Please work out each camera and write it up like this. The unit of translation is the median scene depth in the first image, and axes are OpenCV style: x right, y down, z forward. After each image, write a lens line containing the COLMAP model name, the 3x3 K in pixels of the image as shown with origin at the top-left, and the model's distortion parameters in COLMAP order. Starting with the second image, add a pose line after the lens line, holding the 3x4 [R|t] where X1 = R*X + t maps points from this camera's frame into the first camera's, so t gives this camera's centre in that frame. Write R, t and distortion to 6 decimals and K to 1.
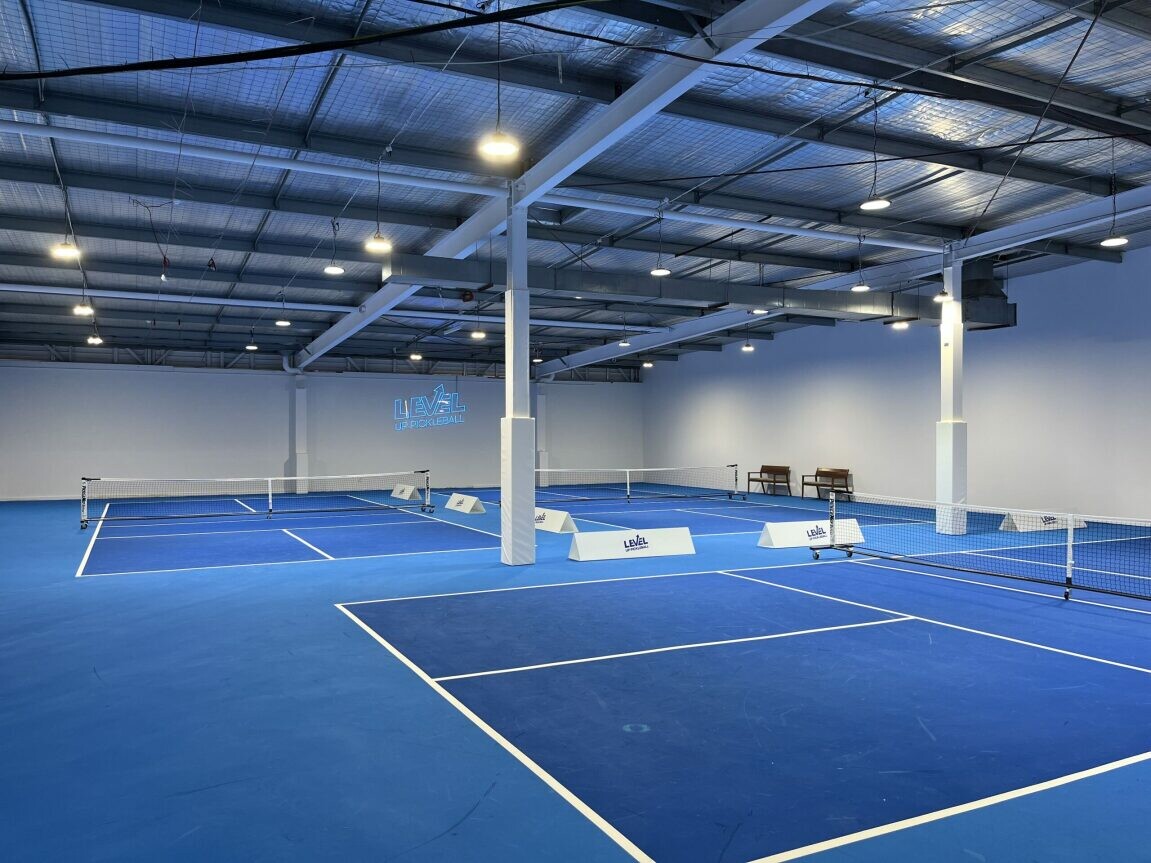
lens RADIAL K [[873.8, 0, 566.0], [0, 873.8, 429.0], [0, 0, 1]] dist [0.038443, -0.022104]
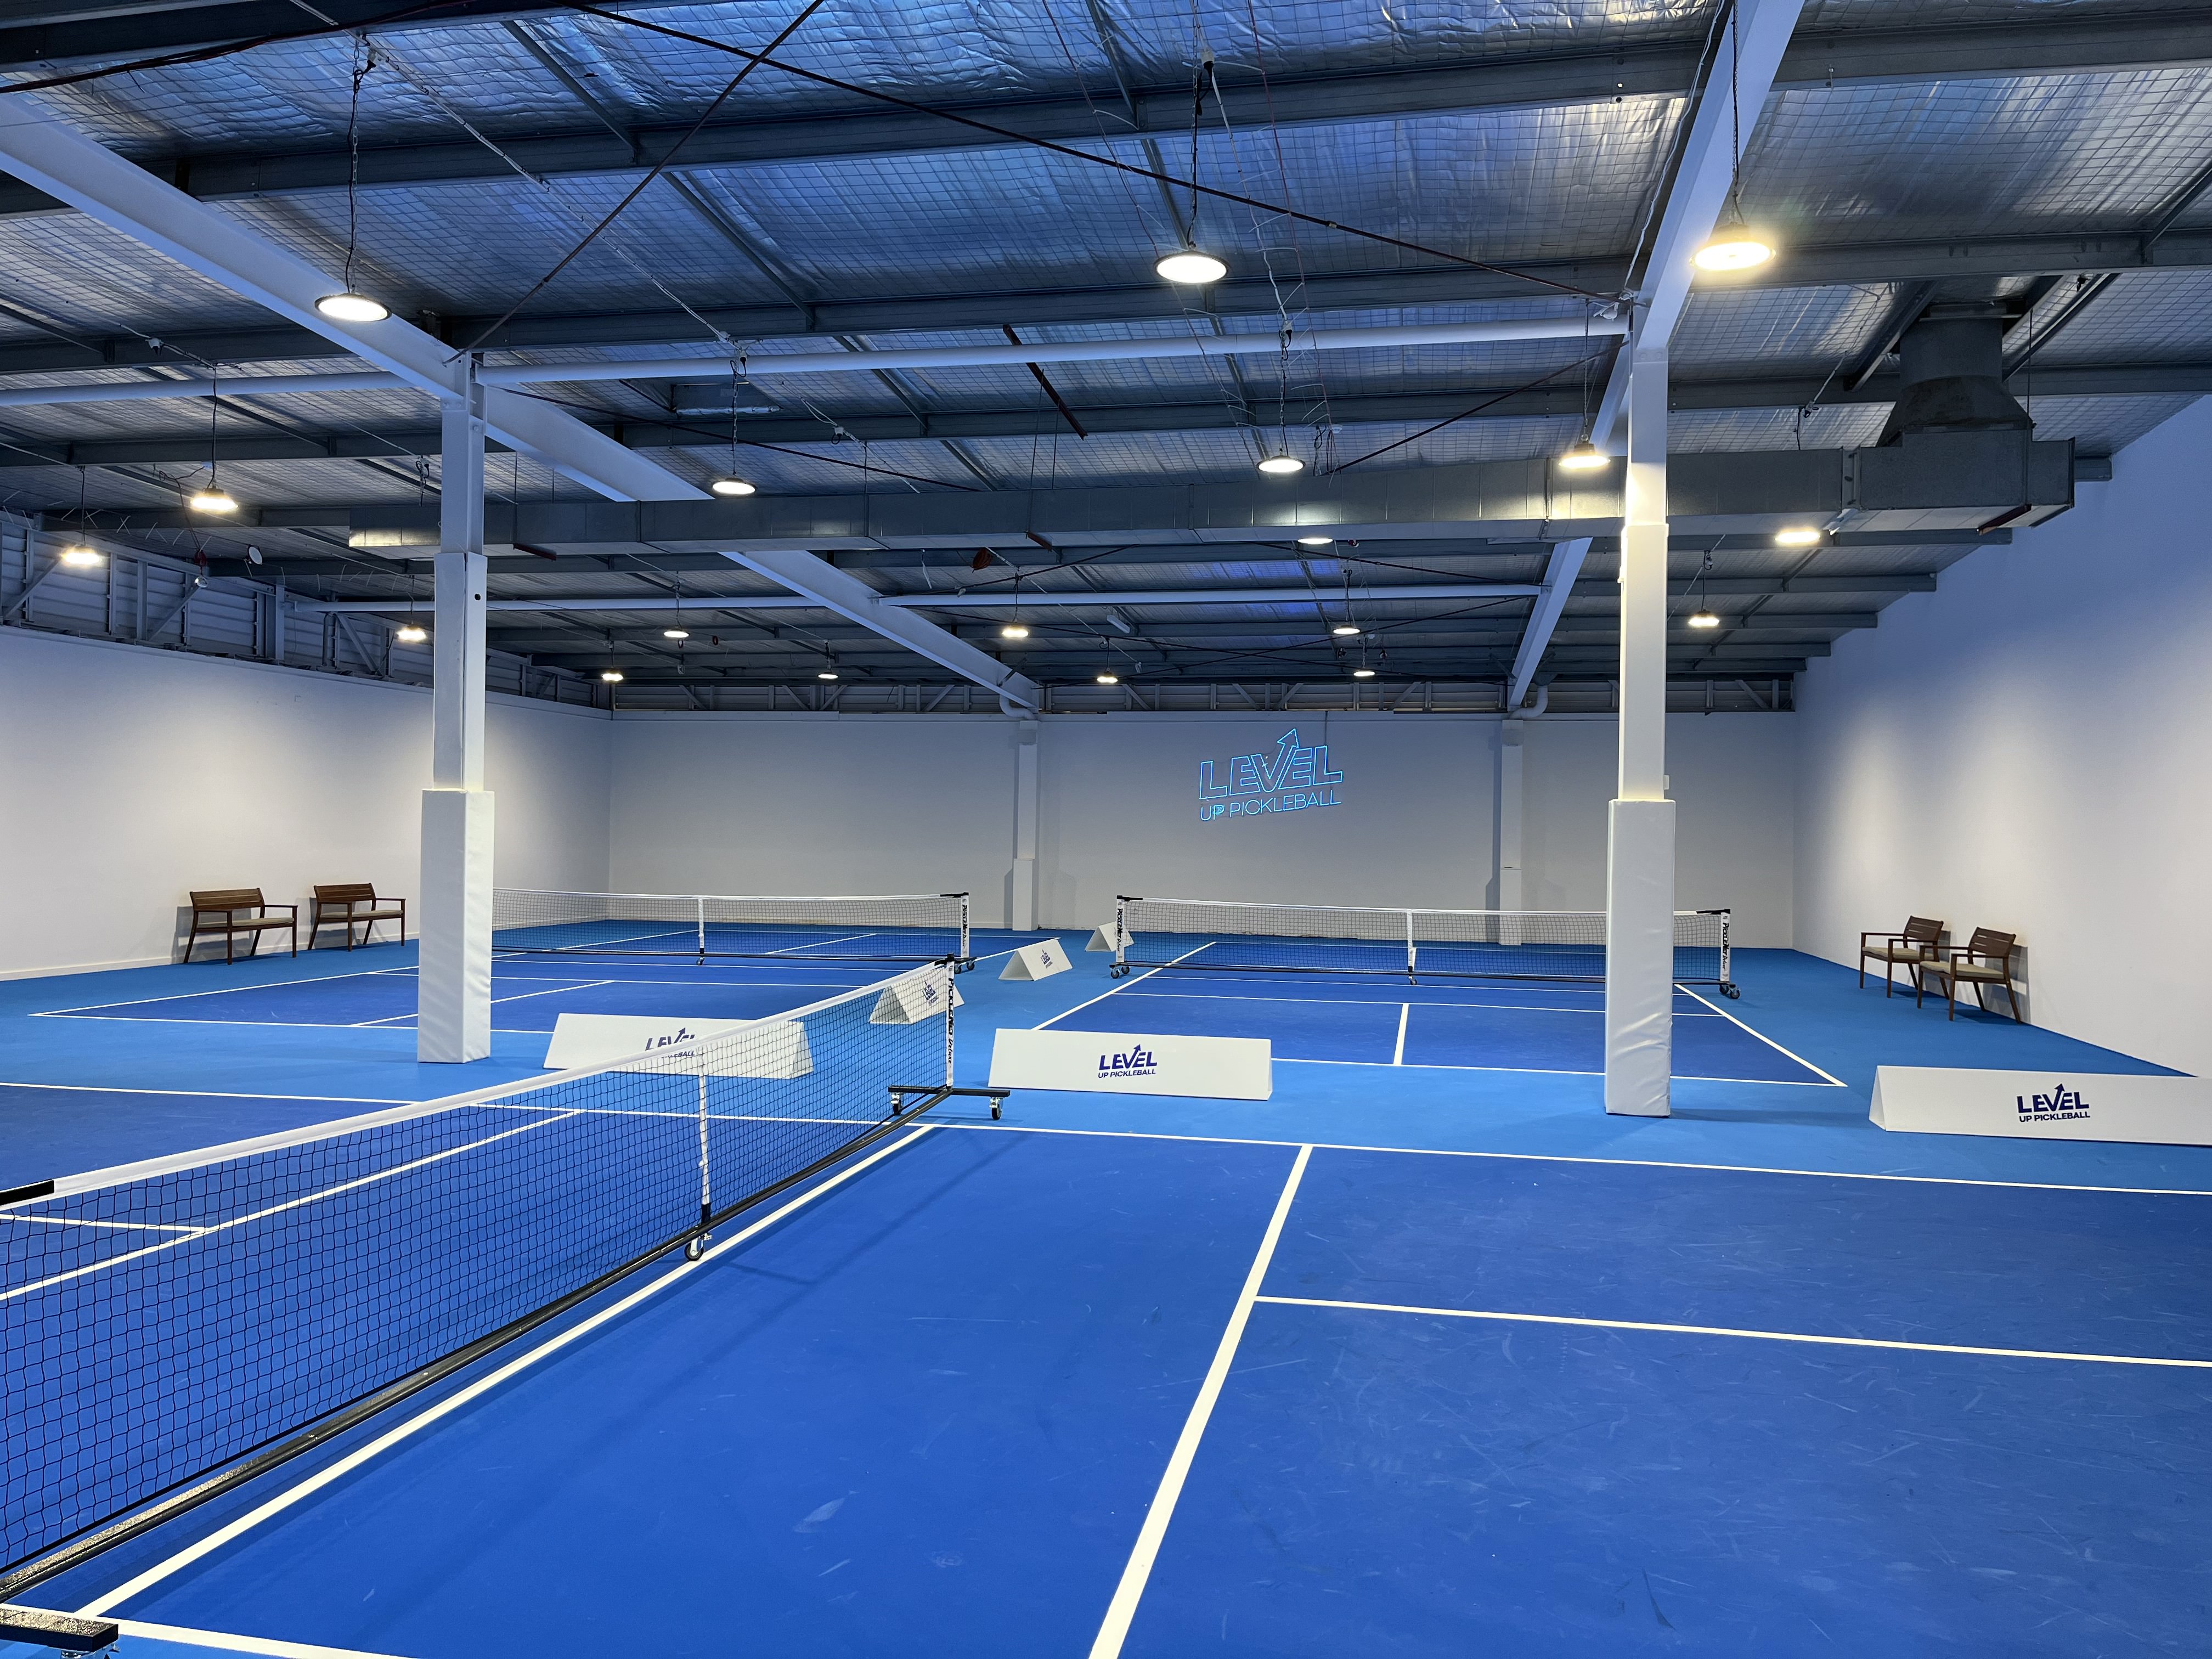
lens RADIAL K [[1679.3, 0, 1097.5], [0, 1679.3, 831.2], [0, 0, 1]] dist [0.038443, -0.022104]
pose [[0.789657, 0.011404, -0.613443, 0.672484], [-0.008388, 0.999934, 0.007791, 0.001059], [0.613492, -0.001007, 0.789701, 0.312076]]
